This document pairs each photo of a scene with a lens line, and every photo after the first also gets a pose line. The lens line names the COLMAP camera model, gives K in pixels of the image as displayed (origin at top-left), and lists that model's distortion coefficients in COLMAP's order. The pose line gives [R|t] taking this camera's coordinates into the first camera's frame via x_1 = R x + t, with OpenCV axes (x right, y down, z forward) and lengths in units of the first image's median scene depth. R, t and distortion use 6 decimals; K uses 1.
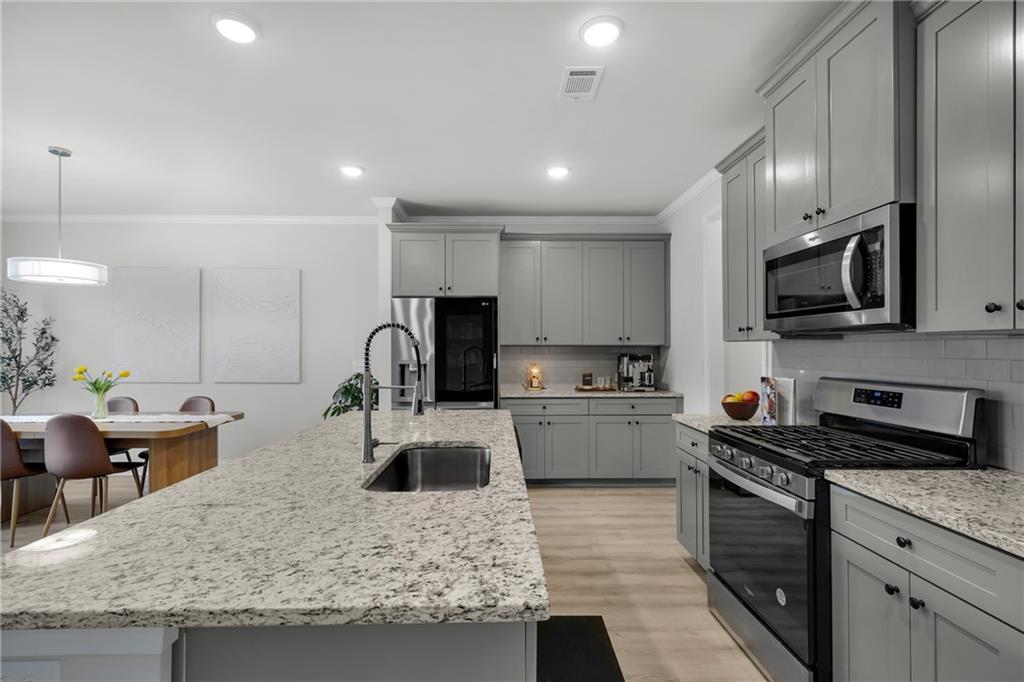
lens RADIAL K [[461.6, 0, 508.9], [0, 461.6, 345.8], [0, 0, 1]] dist [-0.000772, 0.000562]
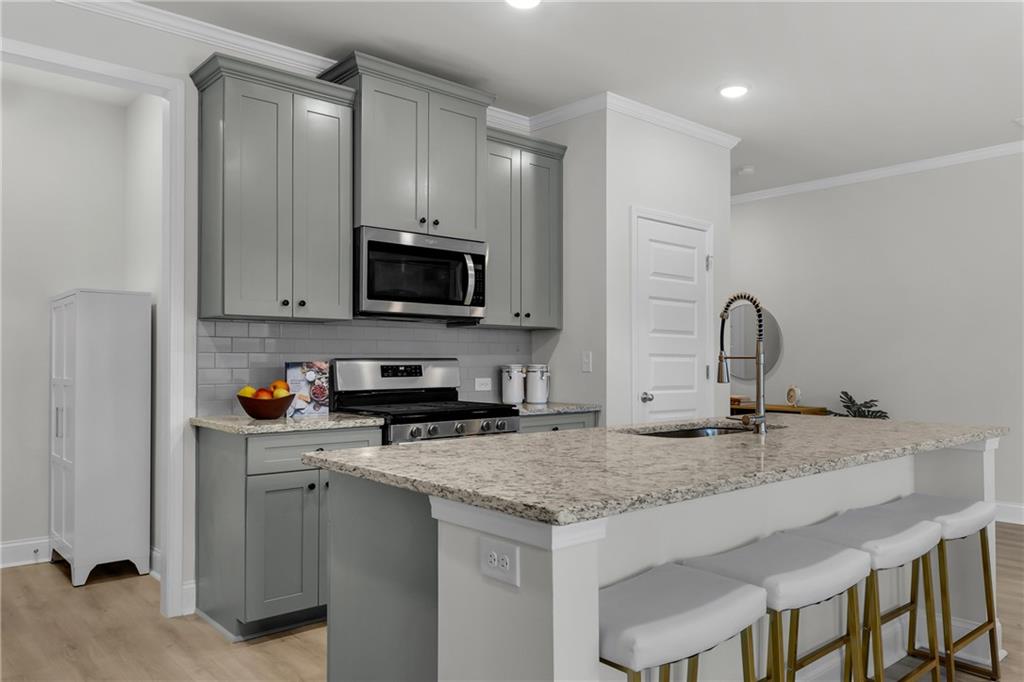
lens RADIAL K [[737.2, 0, 557.6], [0, 737.2, 356.5], [0, 0, 1]] dist [-0.000543, -0.001261]
pose [[-0.652712, 0.003270, 0.757599, -0.542084], [-0.007431, 0.999915, -0.010718, 0.047429], [-0.757569, -0.012625, -0.652633, 1.048604]]
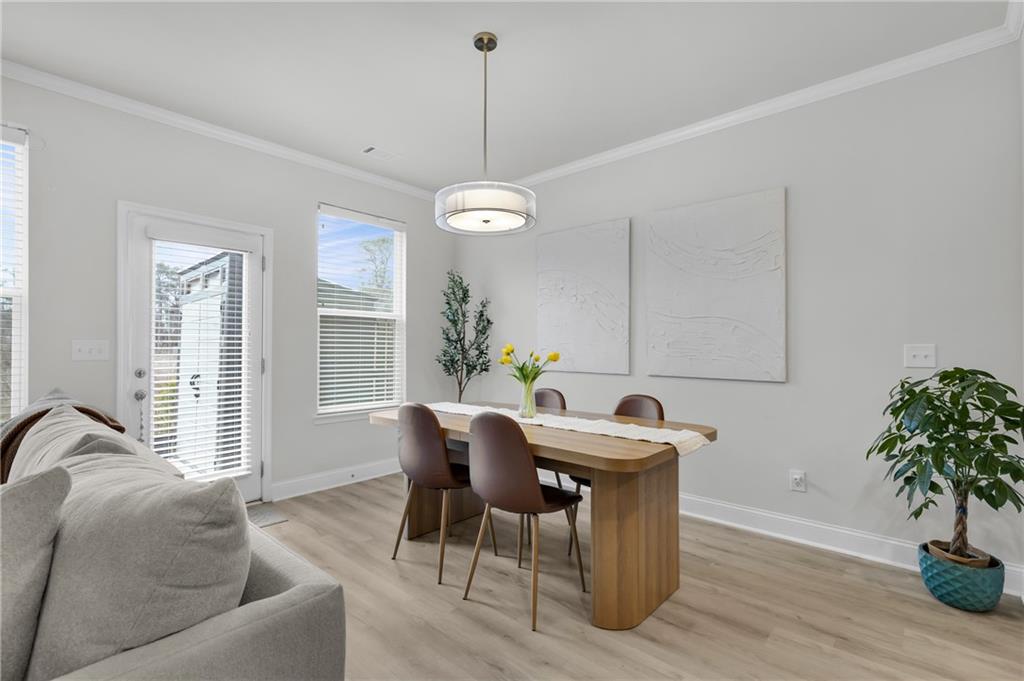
lens RADIAL K [[490.9, 0, 502.3], [0, 490.9, 346.2], [0, 0, 1]] dist [0.005589, 0.001028]
pose [[0.718637, 0.002667, -0.695380, -0.367909], [0.001243, 0.999986, 0.005120, 0.040729], [0.695384, -0.004544, 0.718624, 0.407332]]
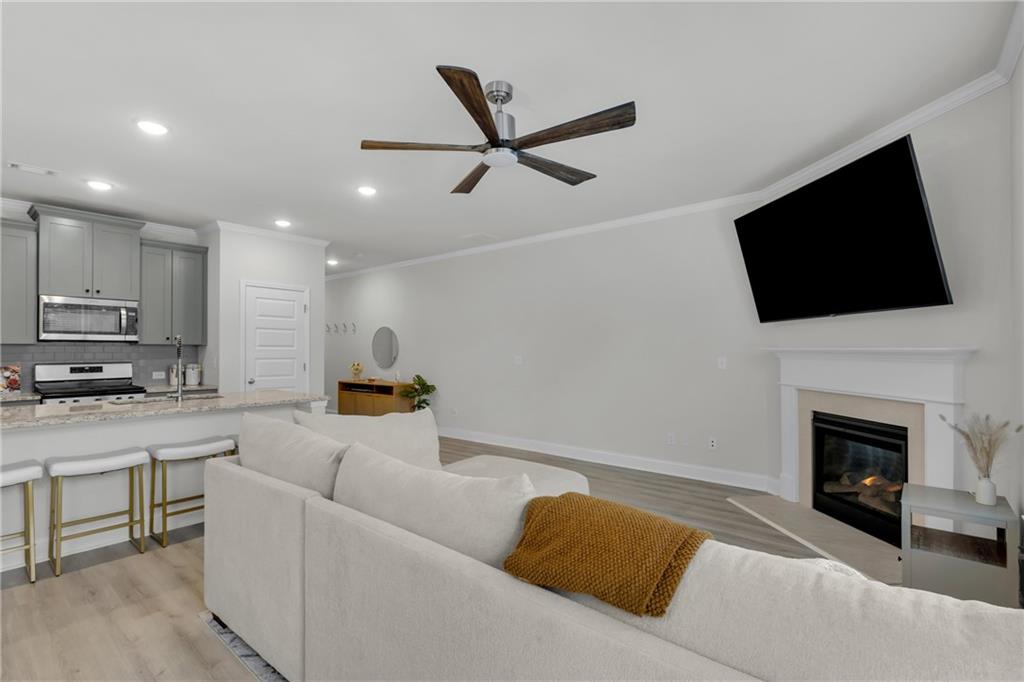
lens RADIAL K [[471.2, 0, 503.5], [0, 471.2, 348.0], [0, 0, 1]] dist [-0.000263, -0.001453]
pose [[-0.750433, 0.002983, 0.660939, -1.273833], [-0.003625, 0.999956, -0.008629, 0.007035], [-0.660936, -0.008871, -0.750390, 0.732470]]
